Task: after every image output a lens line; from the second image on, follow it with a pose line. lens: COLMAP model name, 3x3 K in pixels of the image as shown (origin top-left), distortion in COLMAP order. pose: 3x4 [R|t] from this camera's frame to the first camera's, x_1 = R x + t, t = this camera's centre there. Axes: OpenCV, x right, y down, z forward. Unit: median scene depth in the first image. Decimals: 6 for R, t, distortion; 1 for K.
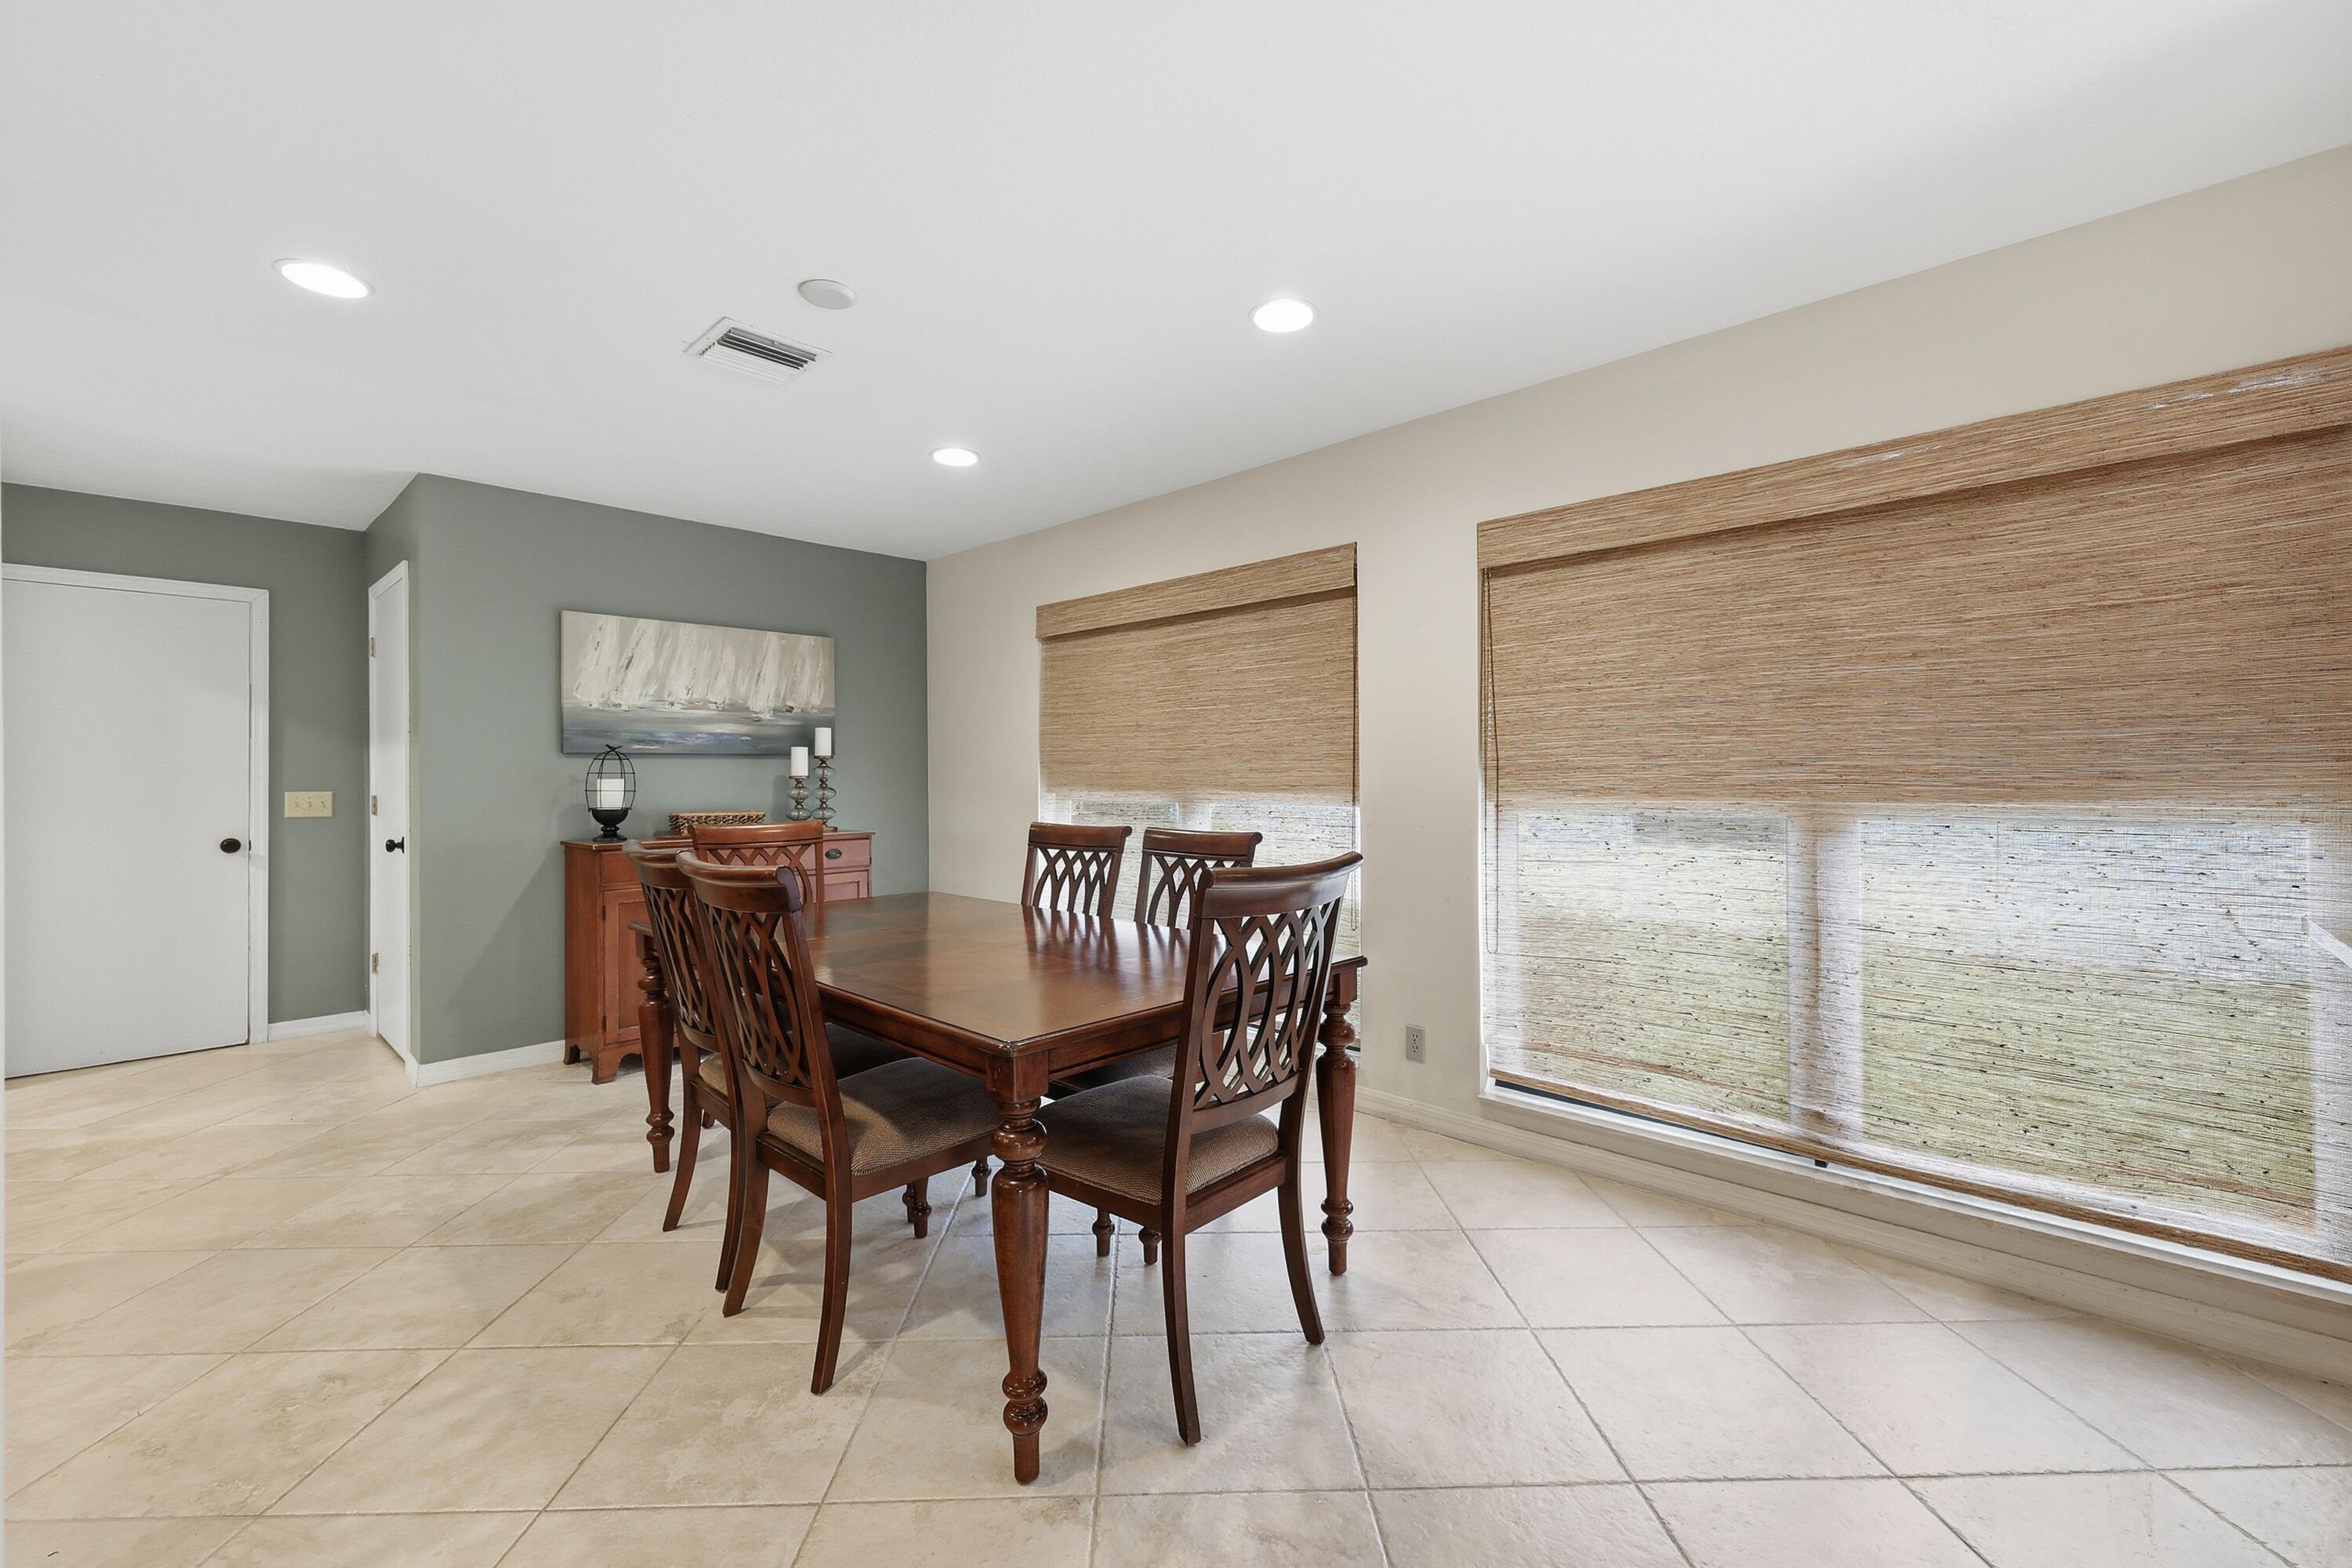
lens RADIAL K [[946.1, 0, 1180.3], [0, 946.1, 772.3], [0, 0, 1]] dist [0.001351, 0.000167]
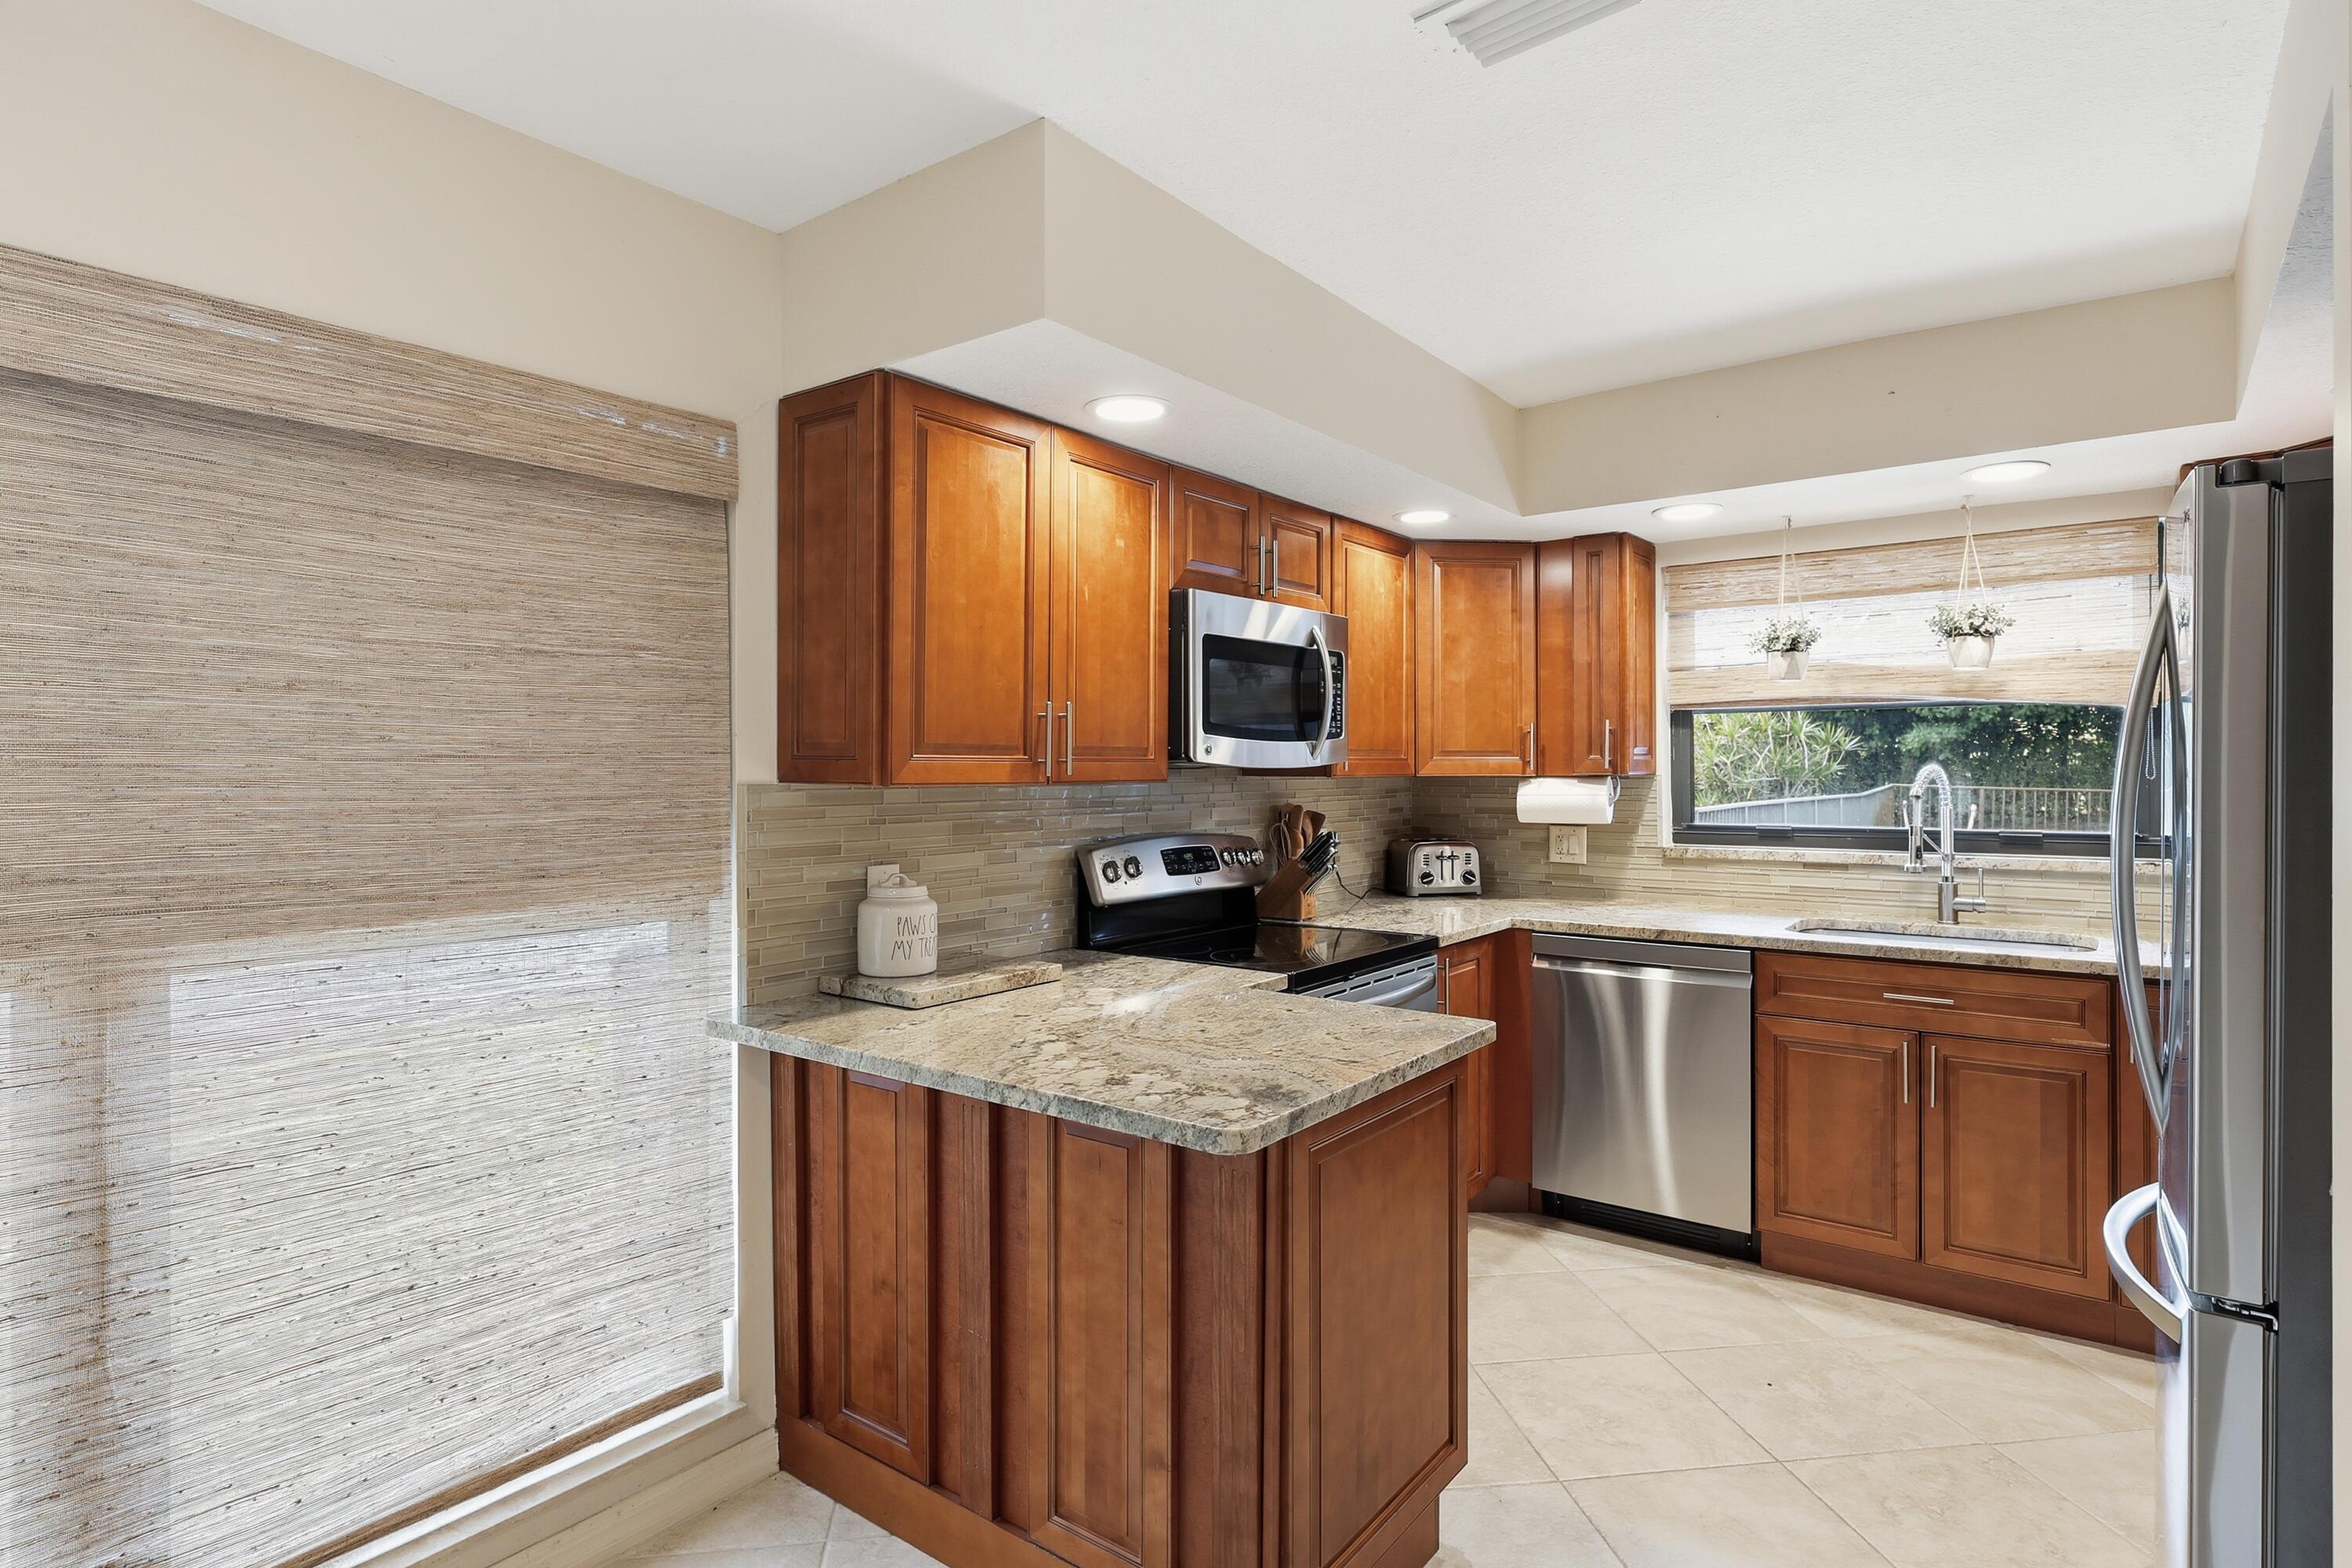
lens RADIAL K [[1232.2, 0, 1178.9], [0, 1232.2, 774.6], [0, 0, 1]] dist [-0.000931, -0.000007]
pose [[-0.122690, 0.010229, 0.992392, -0.061050], [0.009524, 0.999913, -0.009129, -0.059653], [-0.992399, 0.008332, -0.122776, 0.580658]]
